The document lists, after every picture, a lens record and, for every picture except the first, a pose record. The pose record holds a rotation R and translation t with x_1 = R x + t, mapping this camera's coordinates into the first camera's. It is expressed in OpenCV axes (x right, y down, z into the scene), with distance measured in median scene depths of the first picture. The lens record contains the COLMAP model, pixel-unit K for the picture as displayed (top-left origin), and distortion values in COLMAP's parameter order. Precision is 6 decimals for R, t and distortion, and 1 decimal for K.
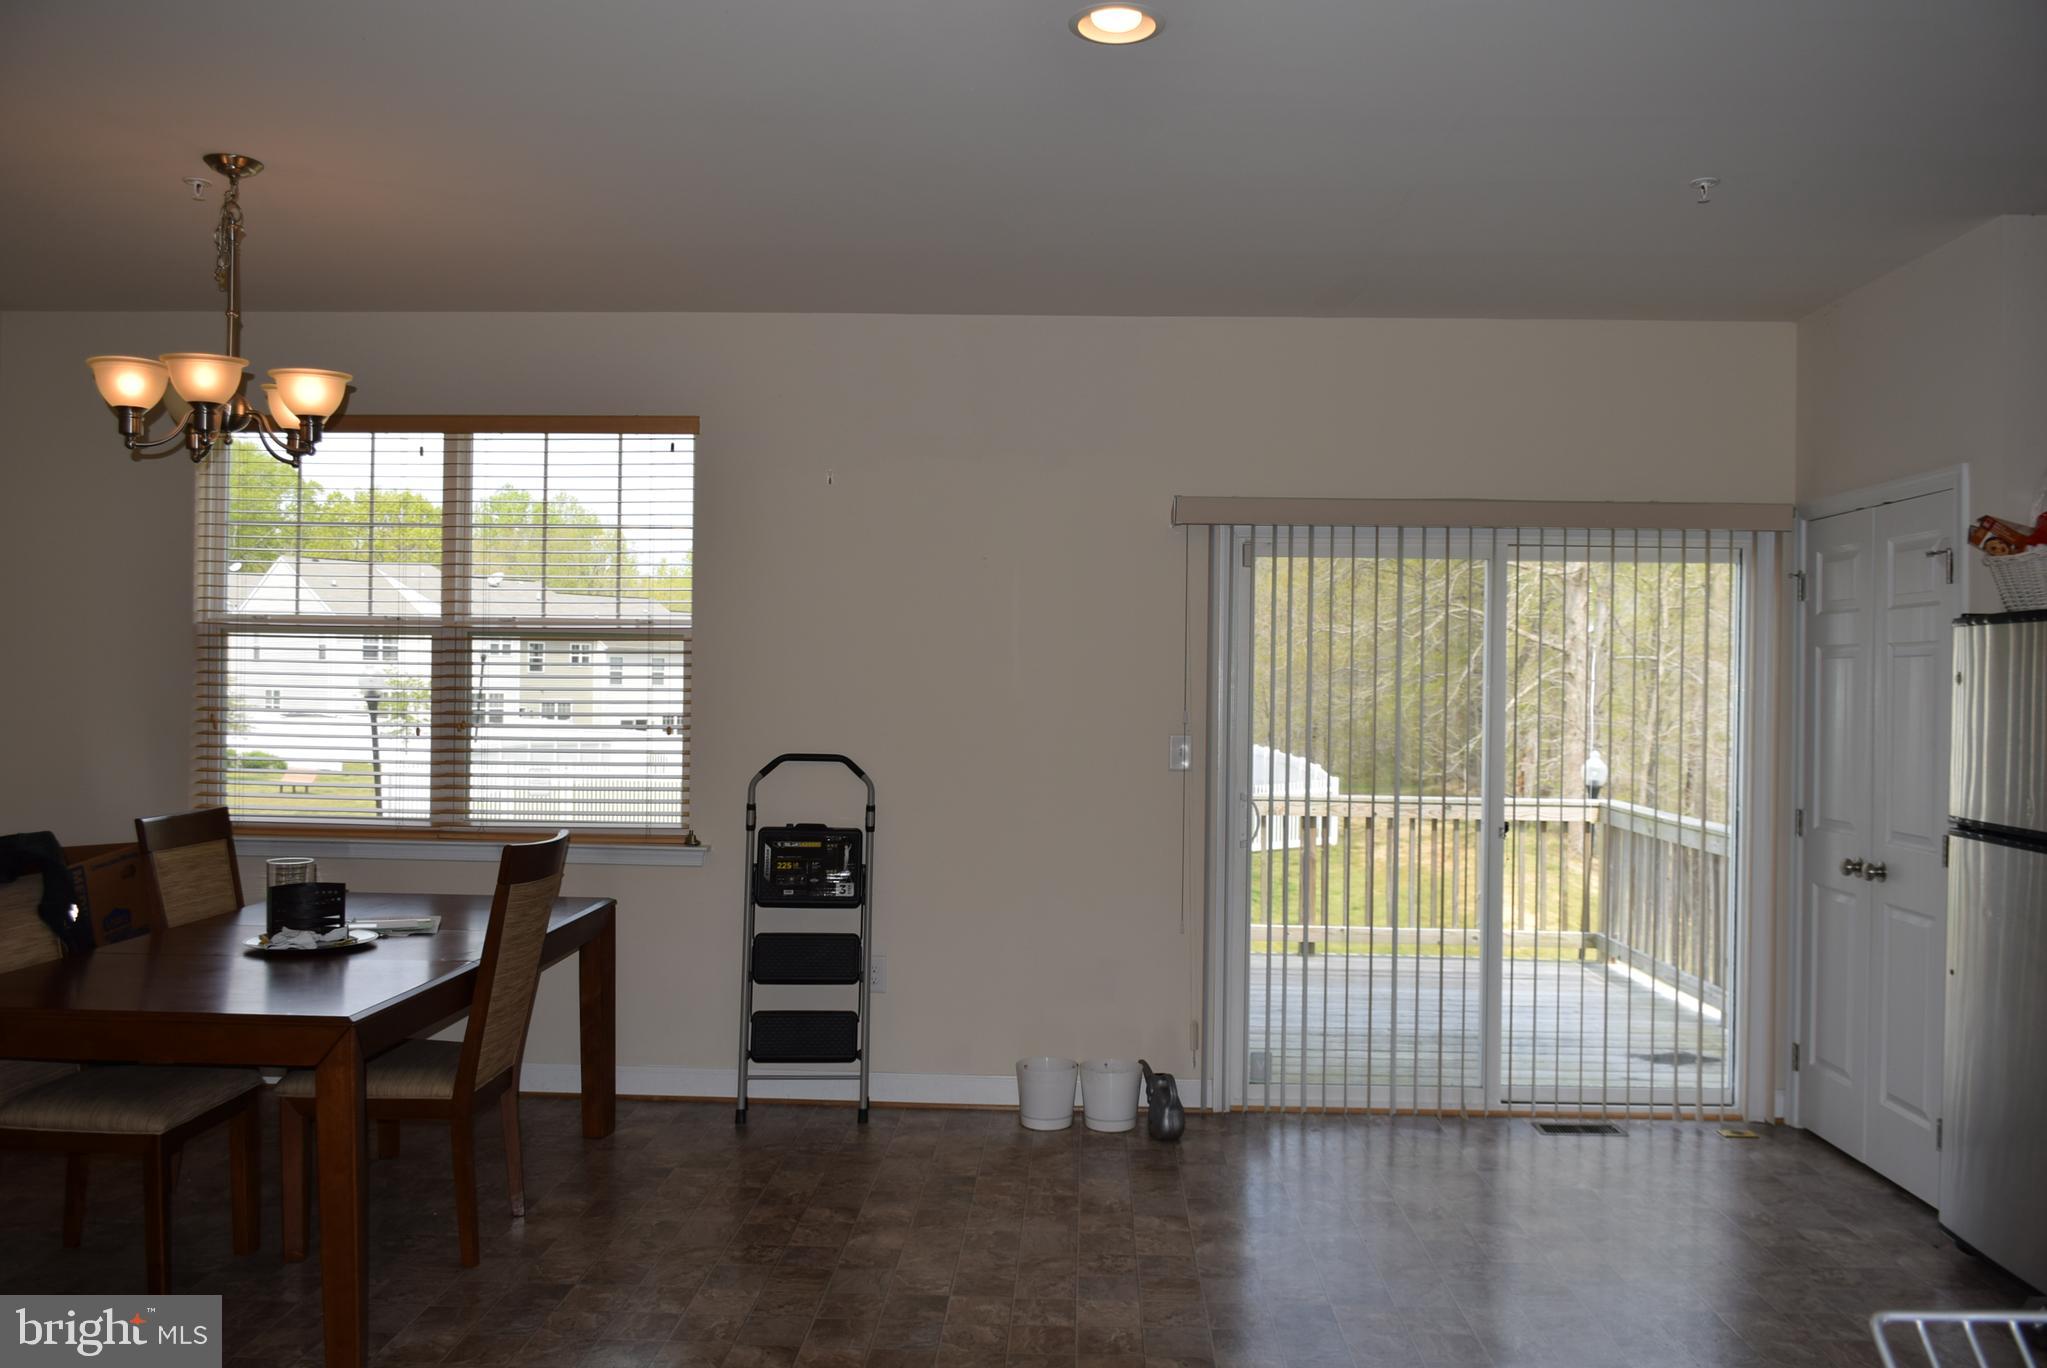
lens RADIAL K [[1582.7, 0, 1023.5], [0, 1582.7, 684.0], [0, 0, 1]] dist [-0.026881, -0.008146]
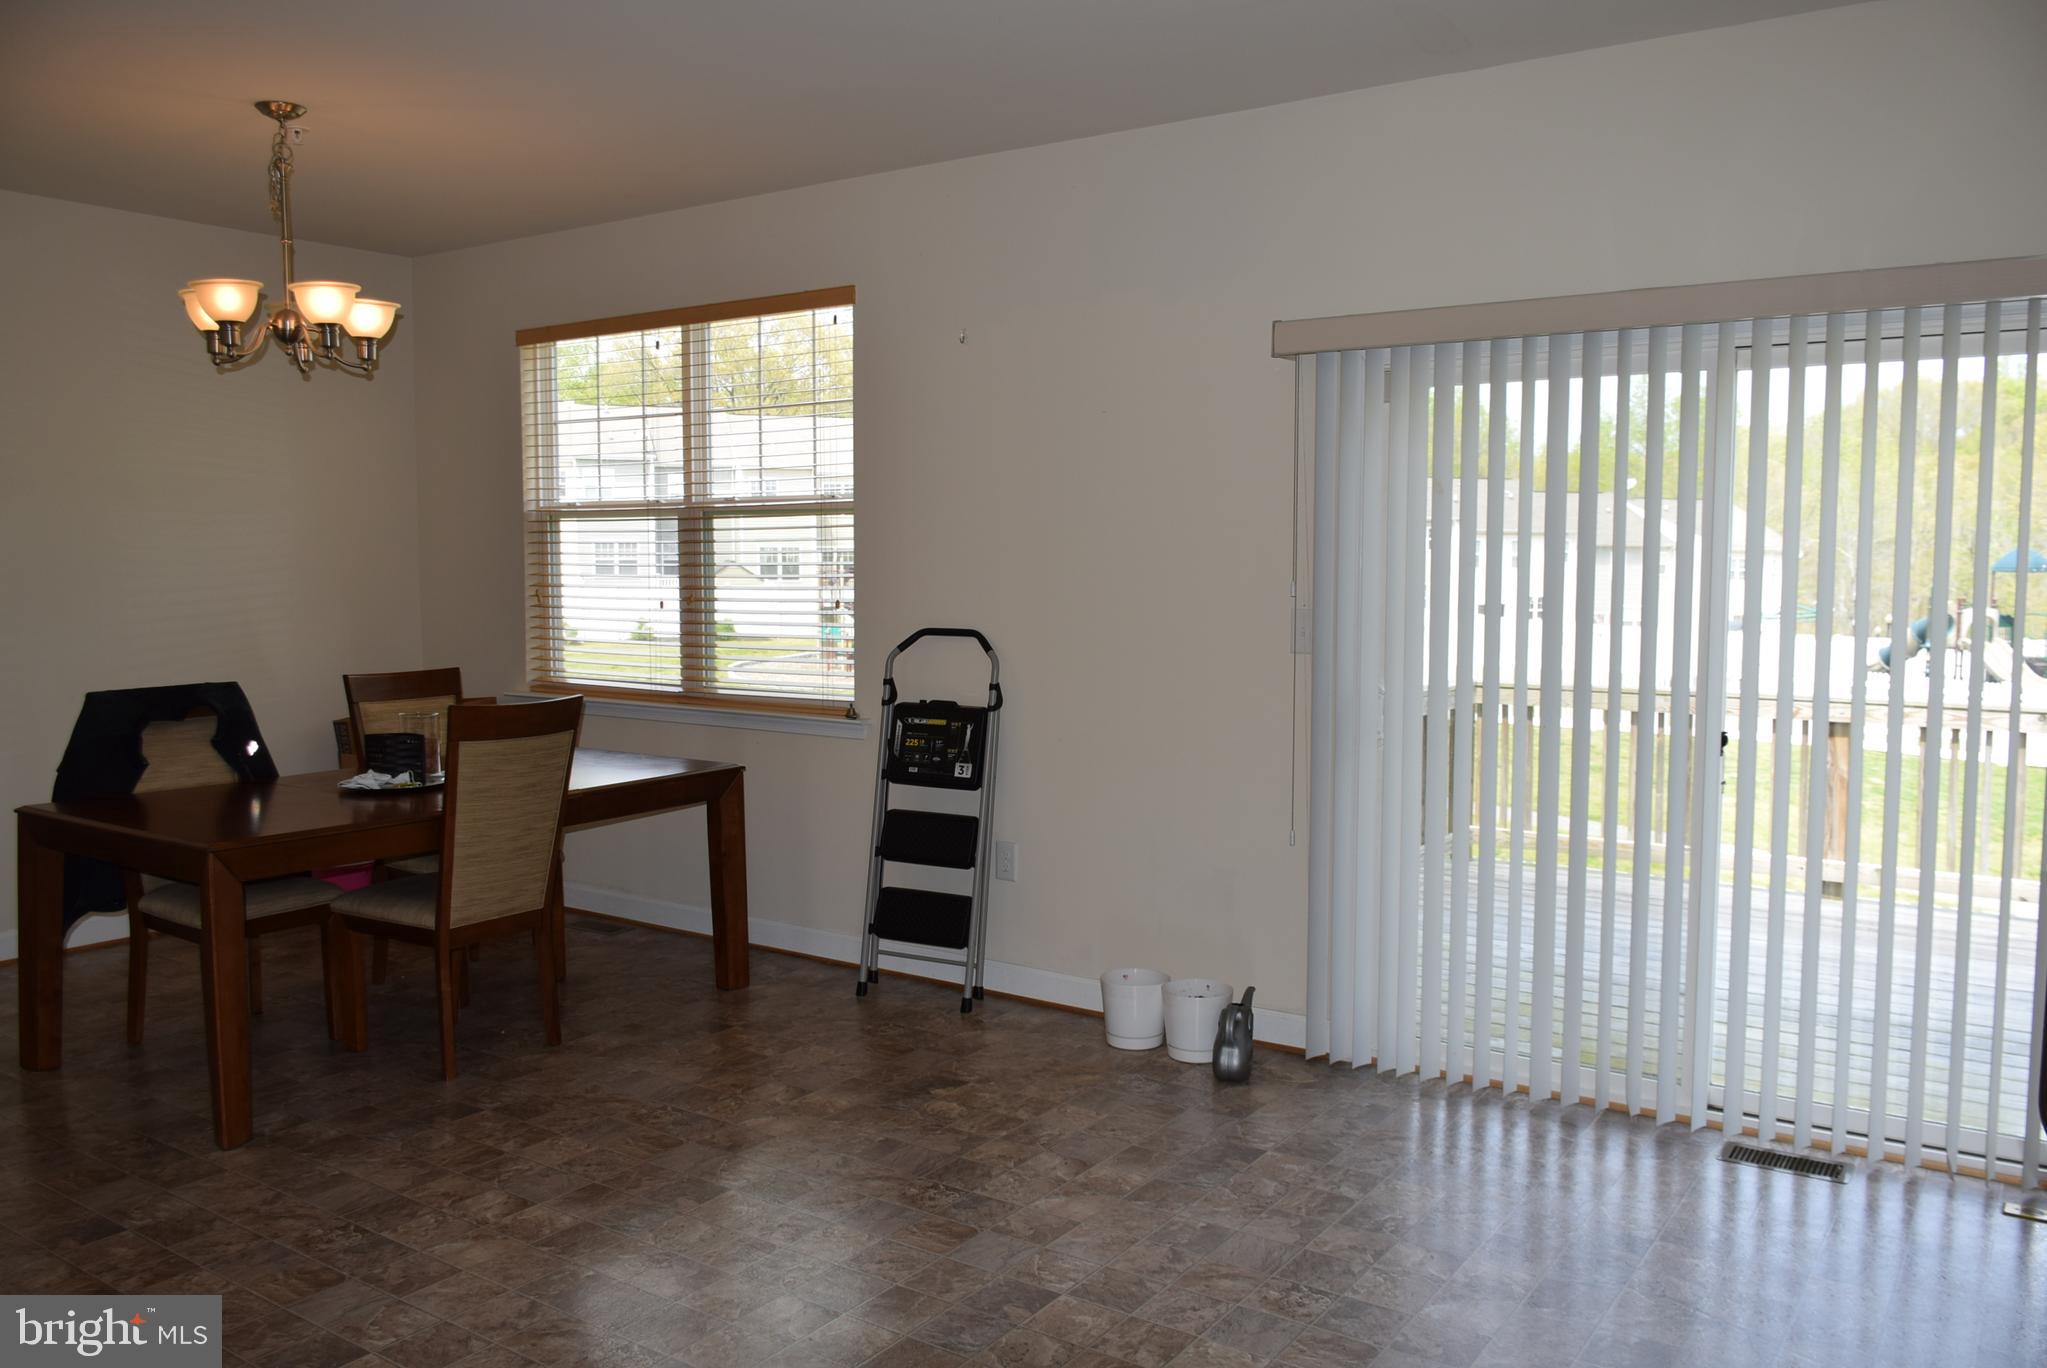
lens RADIAL K [[1582.7, 0, 1023.5], [0, 1582.7, 684.0], [0, 0, 1]] dist [-0.026881, -0.008146]
pose [[0.841973, 0.028902, -0.538746, 0.430732], [0.009939, 0.997564, 0.069049, 0.012088], [0.539429, -0.063492, 0.839634, 0.217448]]
